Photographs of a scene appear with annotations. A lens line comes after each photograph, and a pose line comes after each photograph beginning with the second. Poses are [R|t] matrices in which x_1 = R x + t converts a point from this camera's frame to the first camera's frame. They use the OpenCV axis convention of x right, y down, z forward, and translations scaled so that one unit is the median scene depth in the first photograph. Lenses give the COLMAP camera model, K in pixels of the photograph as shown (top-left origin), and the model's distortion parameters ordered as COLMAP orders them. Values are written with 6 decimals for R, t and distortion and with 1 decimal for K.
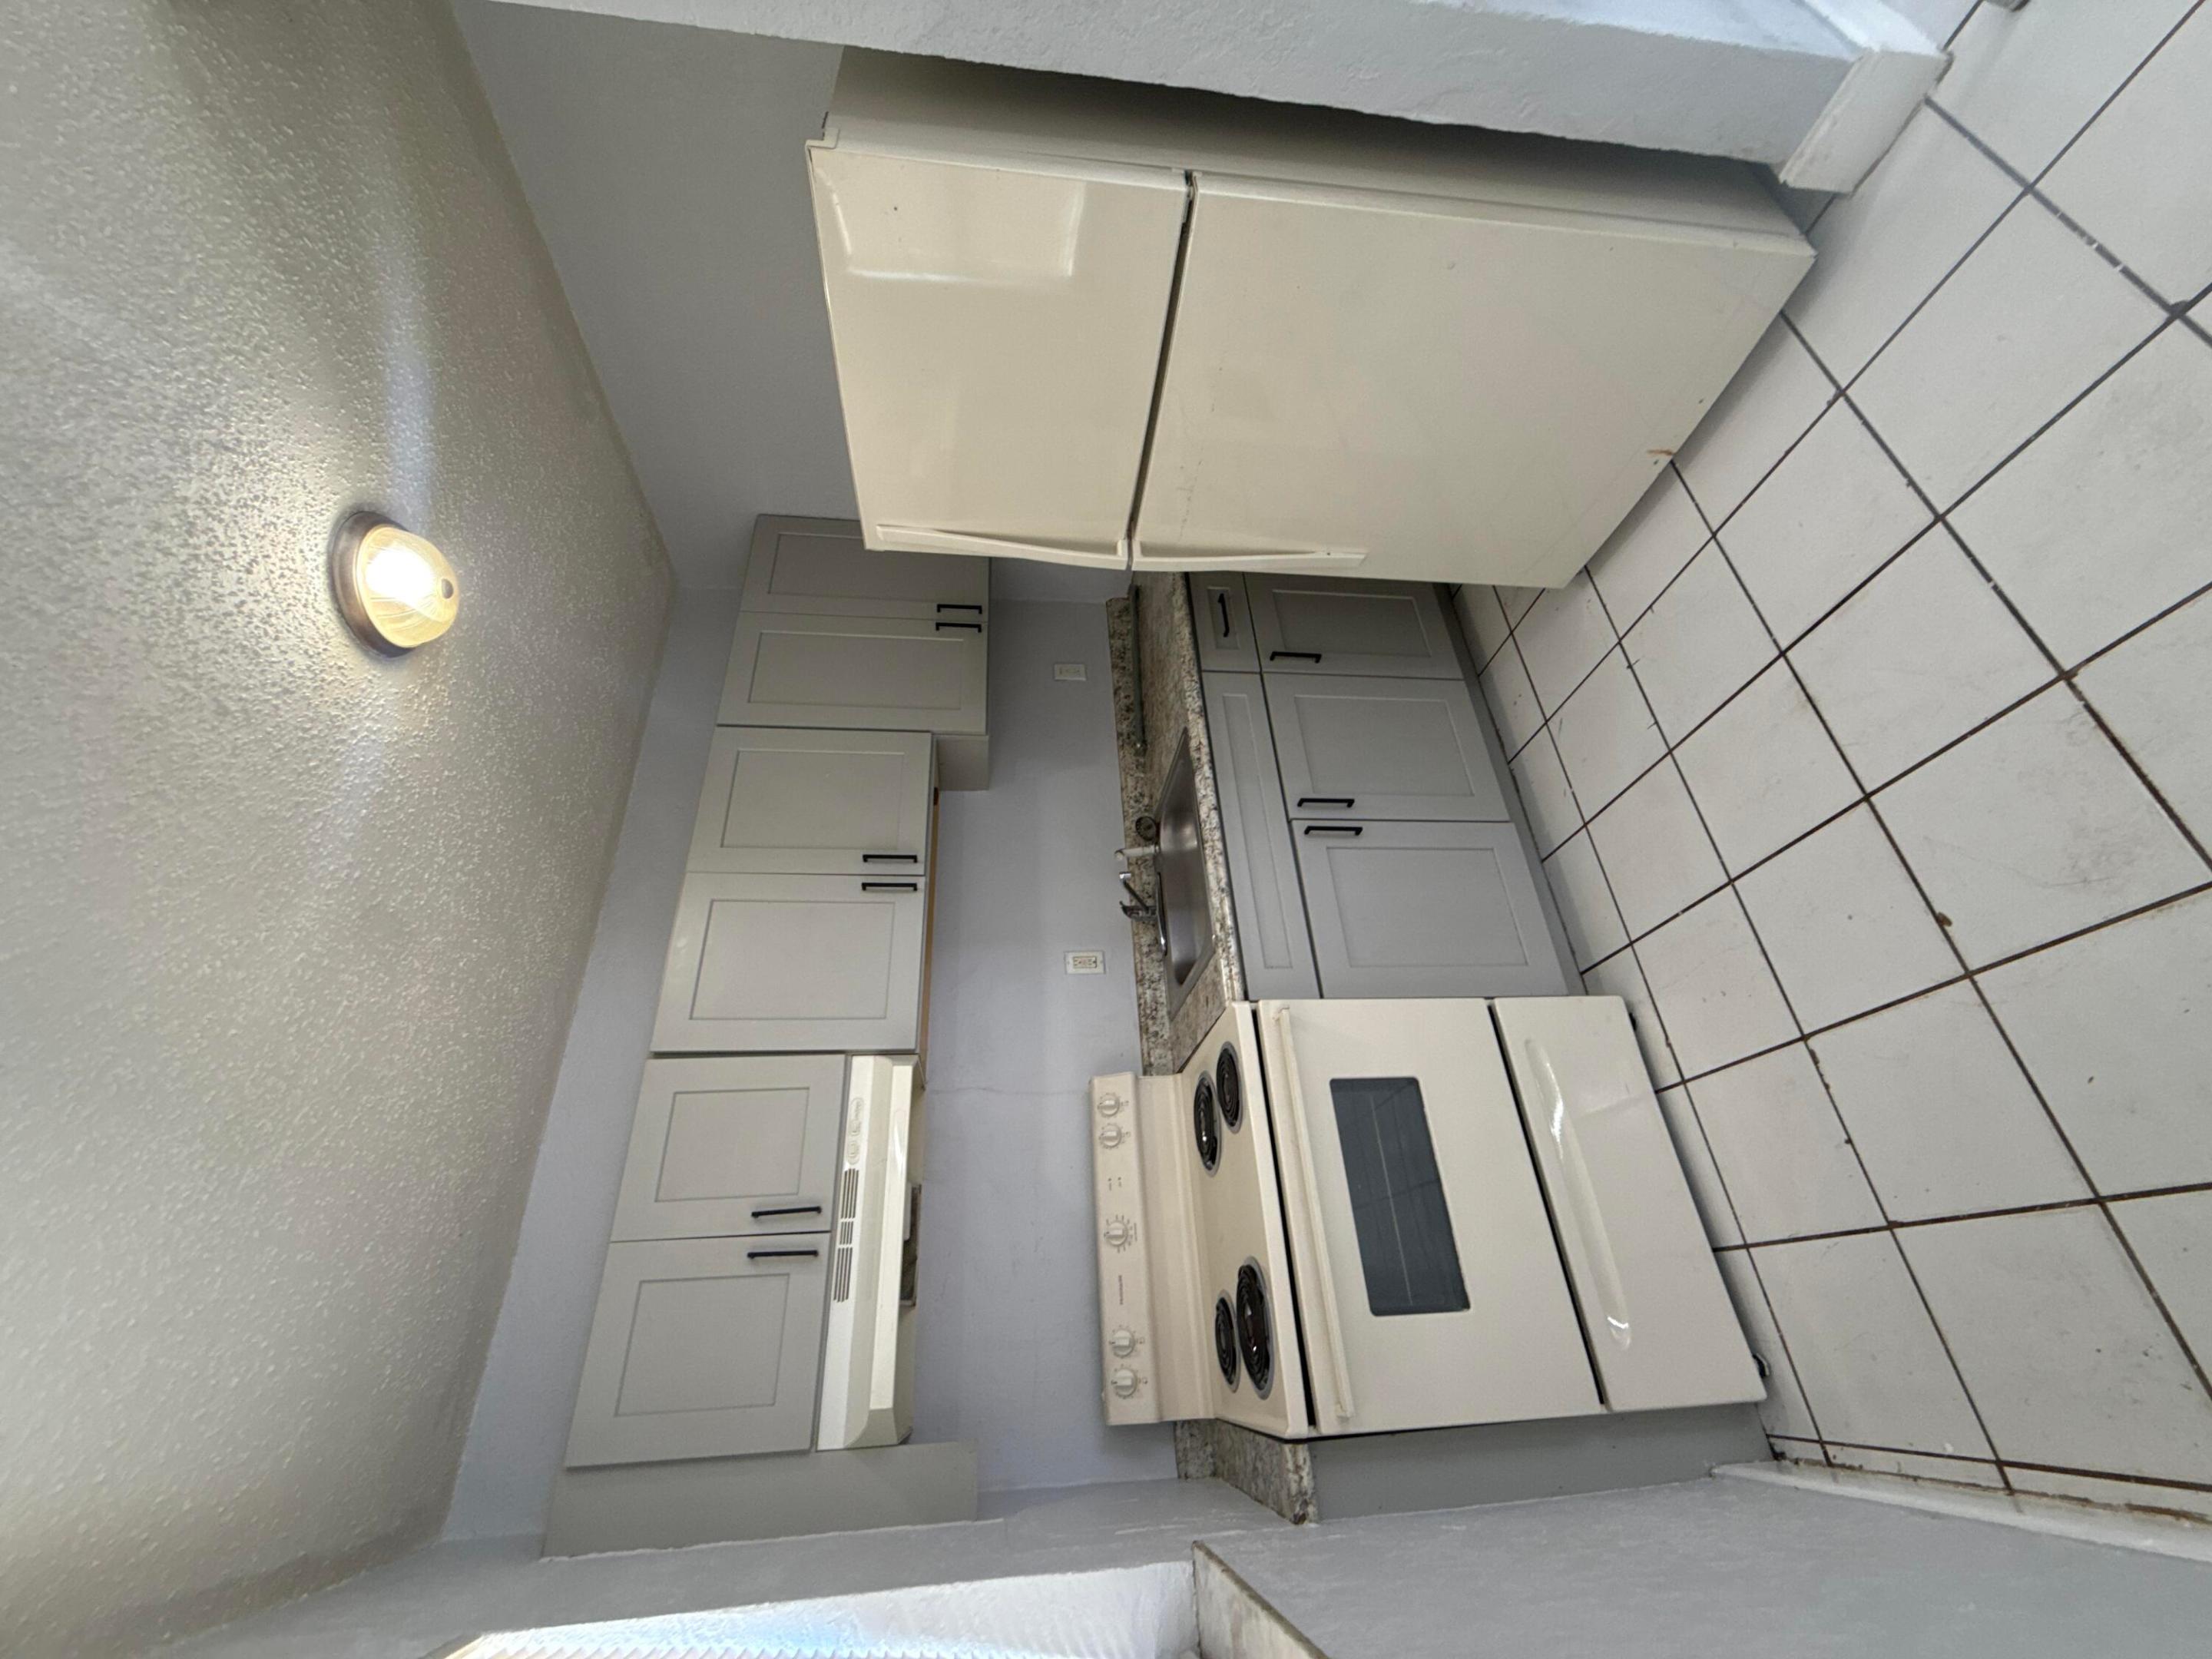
lens RADIAL K [[885.3, 0, 1105.0], [0, 885.3, 826.6], [0, 0, 1]] dist [-0.001626, 0.000084]
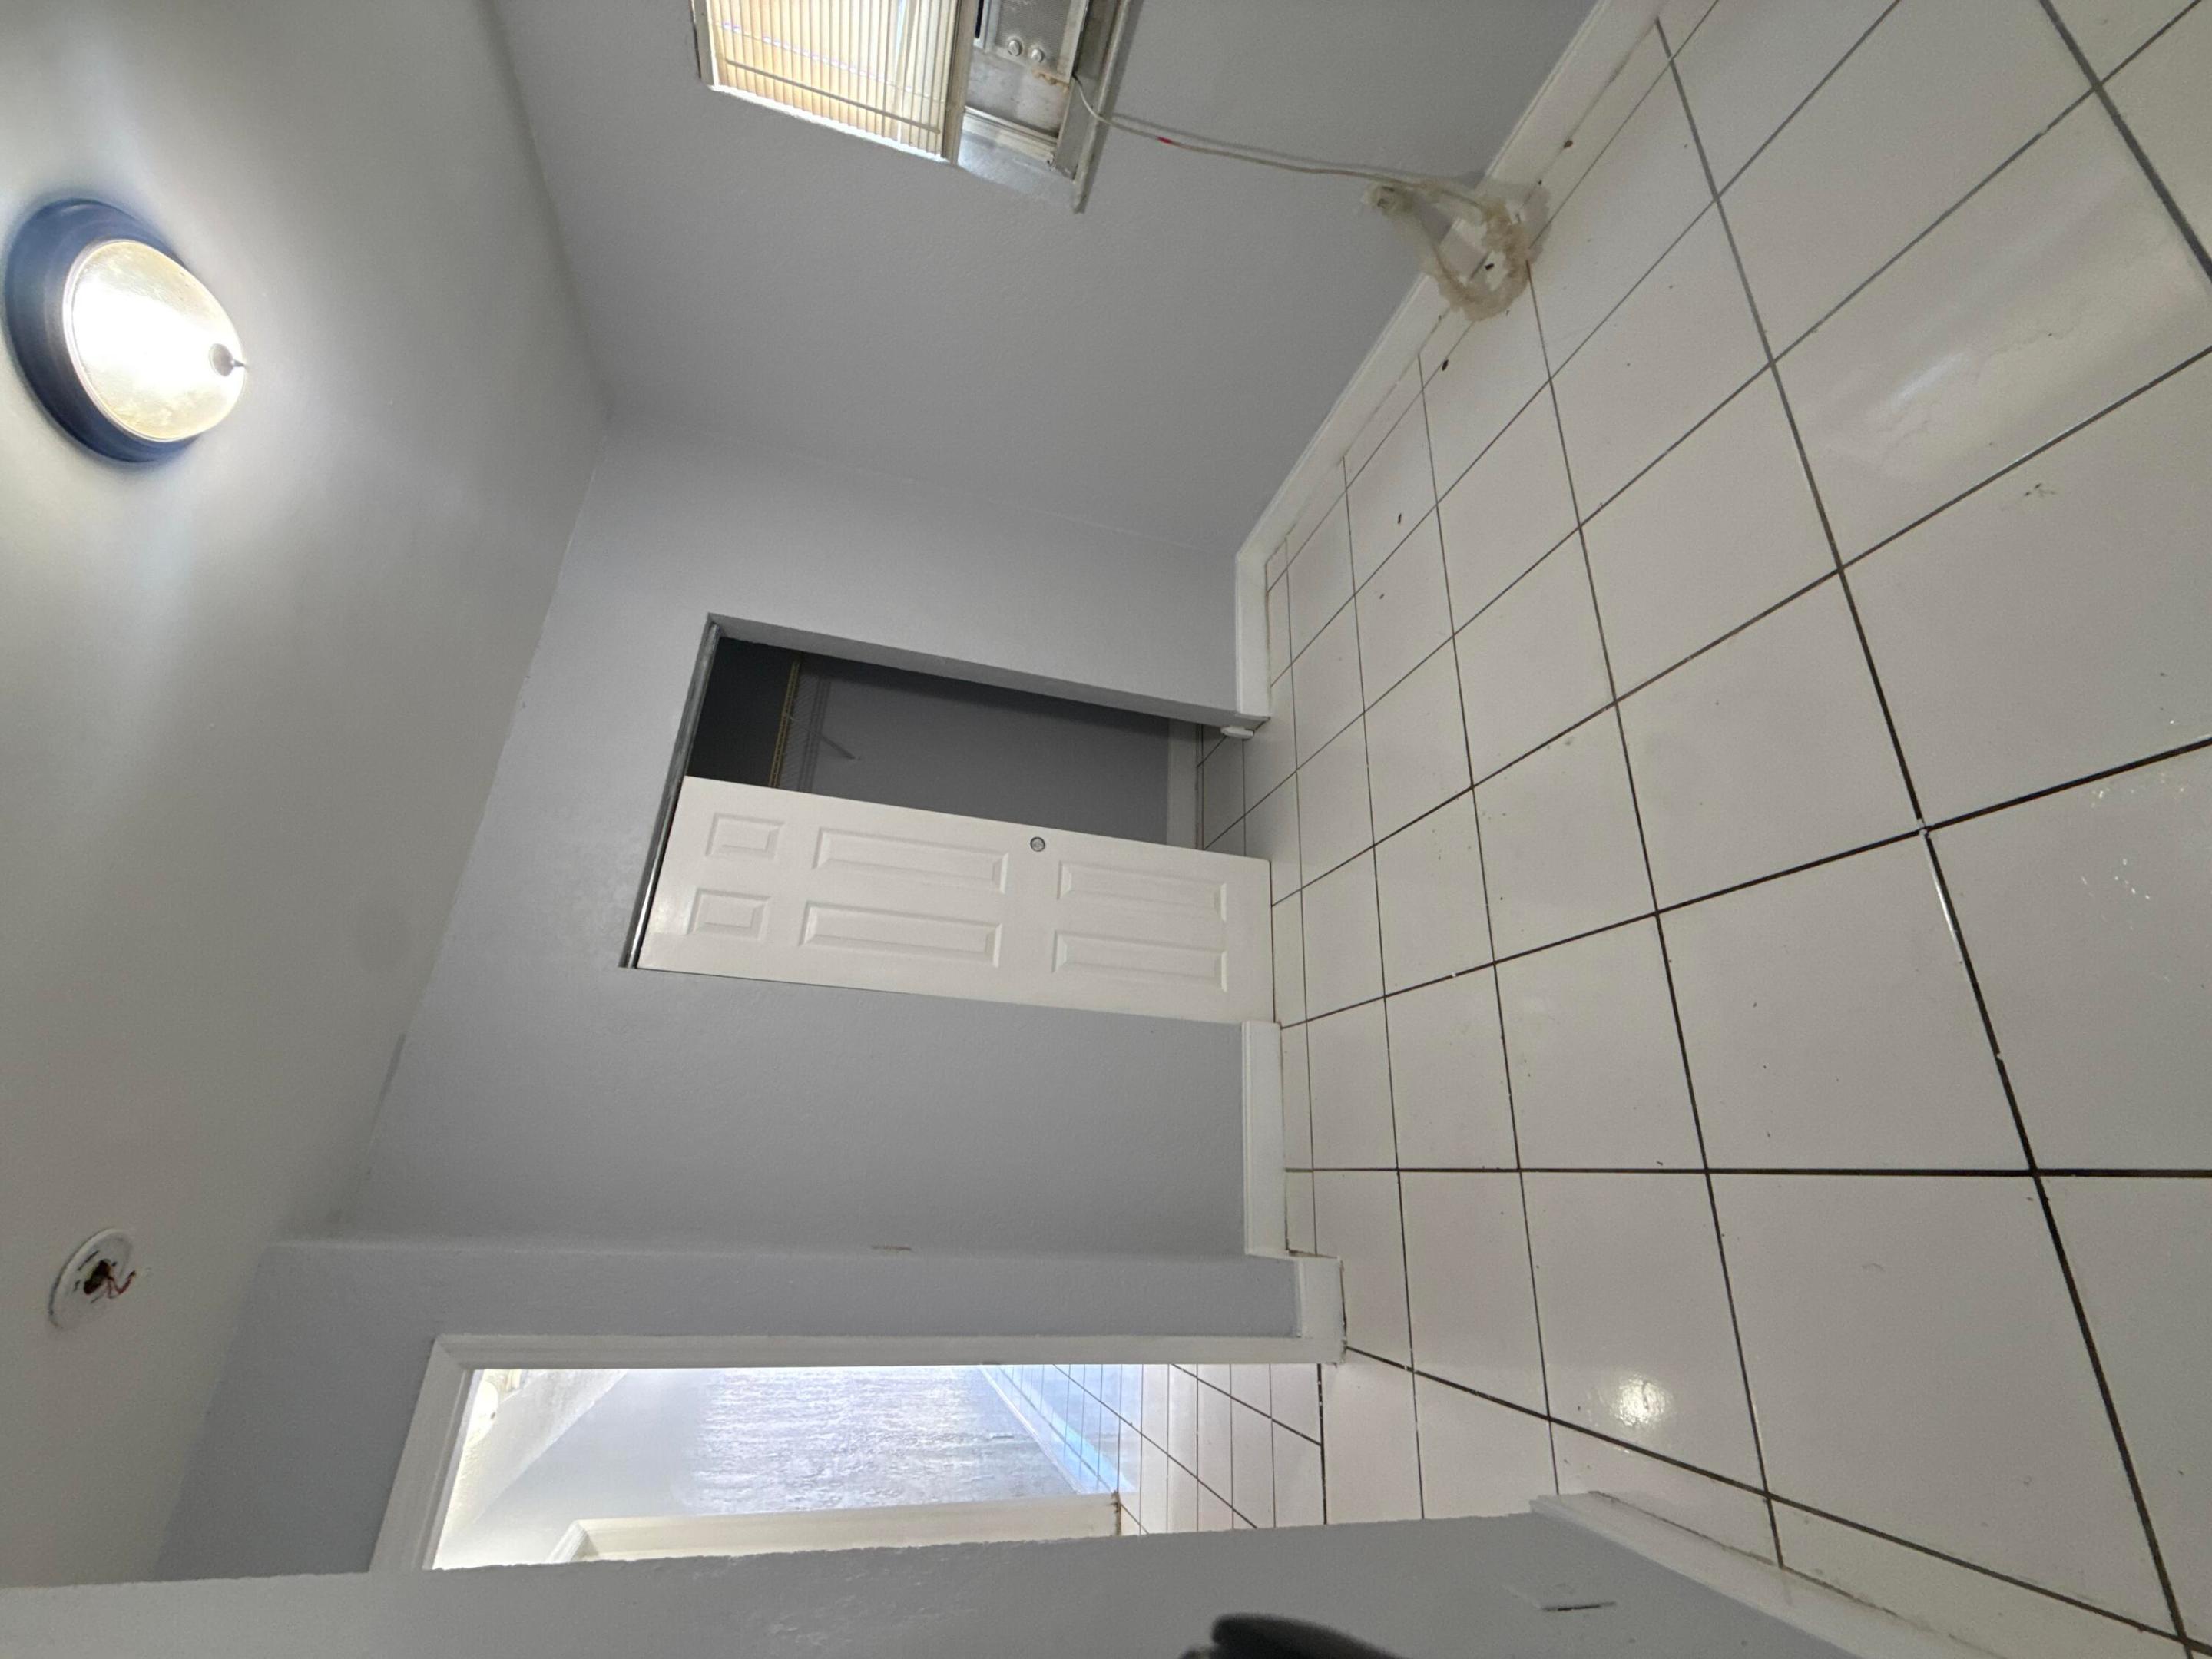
lens RADIAL K [[885.3, 0, 1097.8], [0, 885.3, 832.3], [0, 0, 1]] dist [-0.001626, 0.000084]
pose [[0.982944, 0.155773, 0.097755, 0.198667], [-0.167871, 0.977063, 0.131026, 0.211317], [-0.075102, -0.145202, 0.986548, 0.418516]]
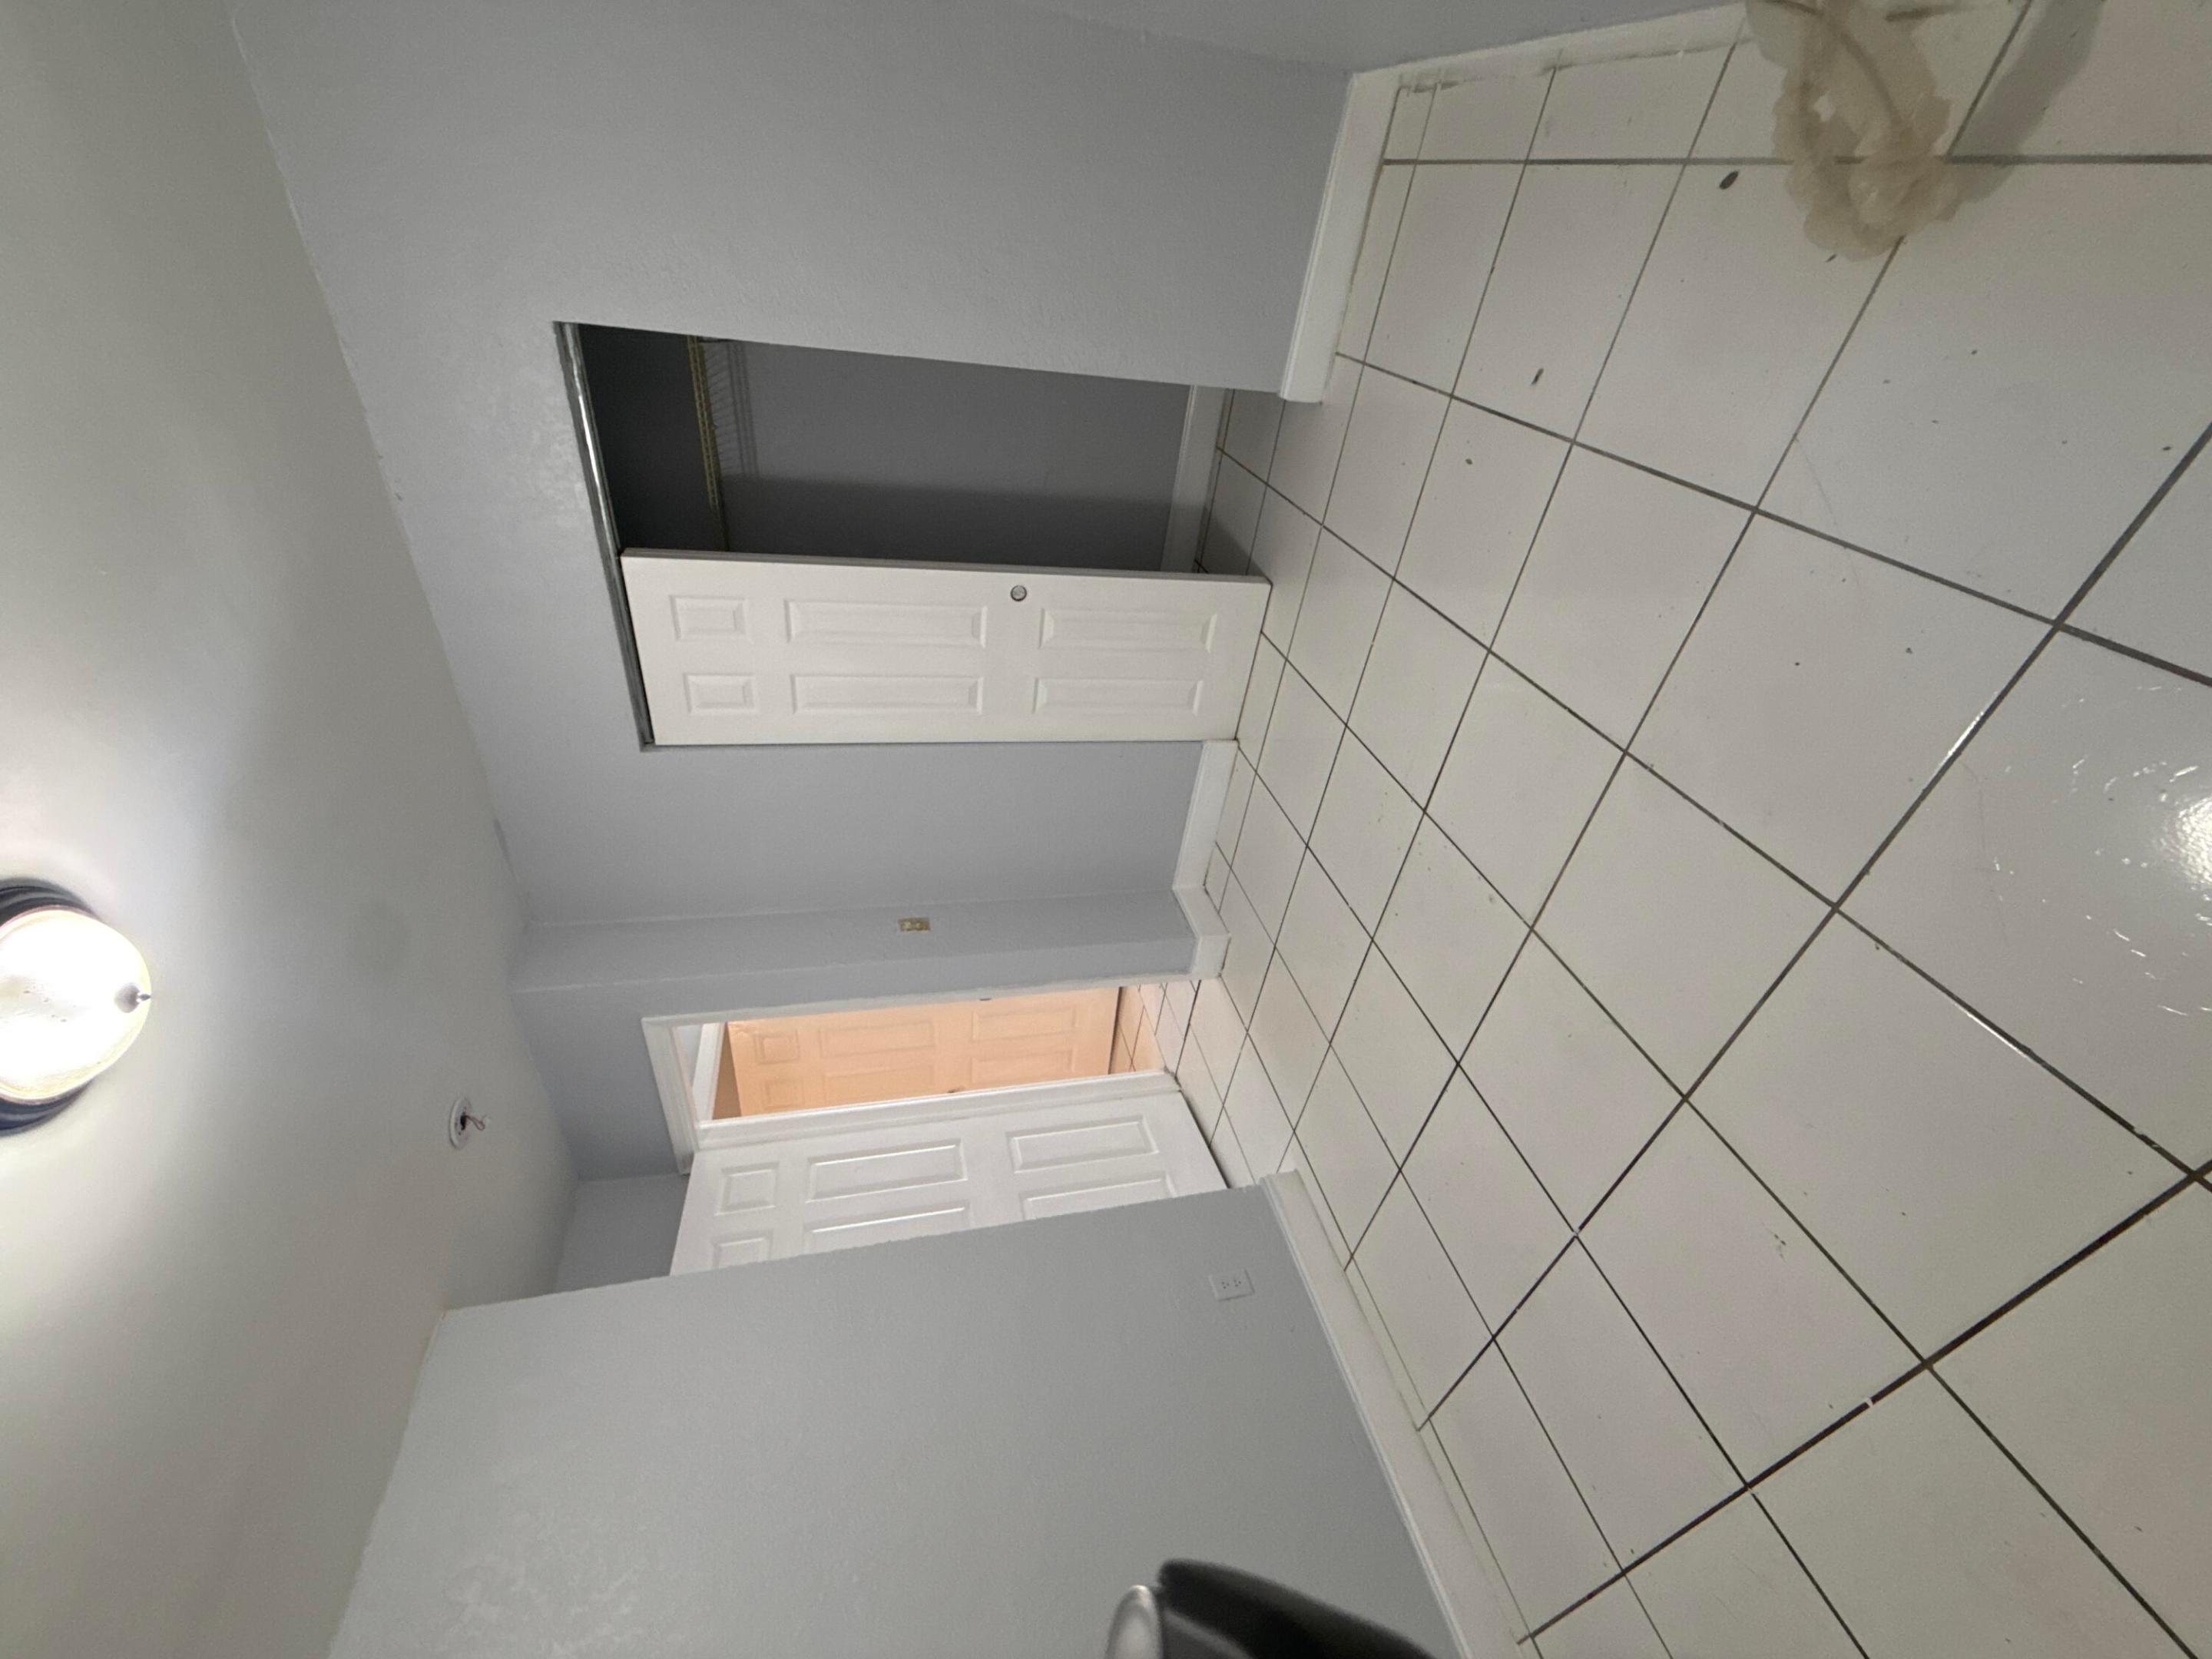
lens RADIAL K [[885.3, 0, 1094.7], [0, 885.3, 830.2], [0, 0, 1]] dist [-0.001626, 0.000084]
pose [[0.977808, 0.082256, 0.192679, 0.145977], [-0.209466, 0.401194, 0.891722, -0.443443], [-0.003952, -0.912292, 0.409521, 0.836894]]
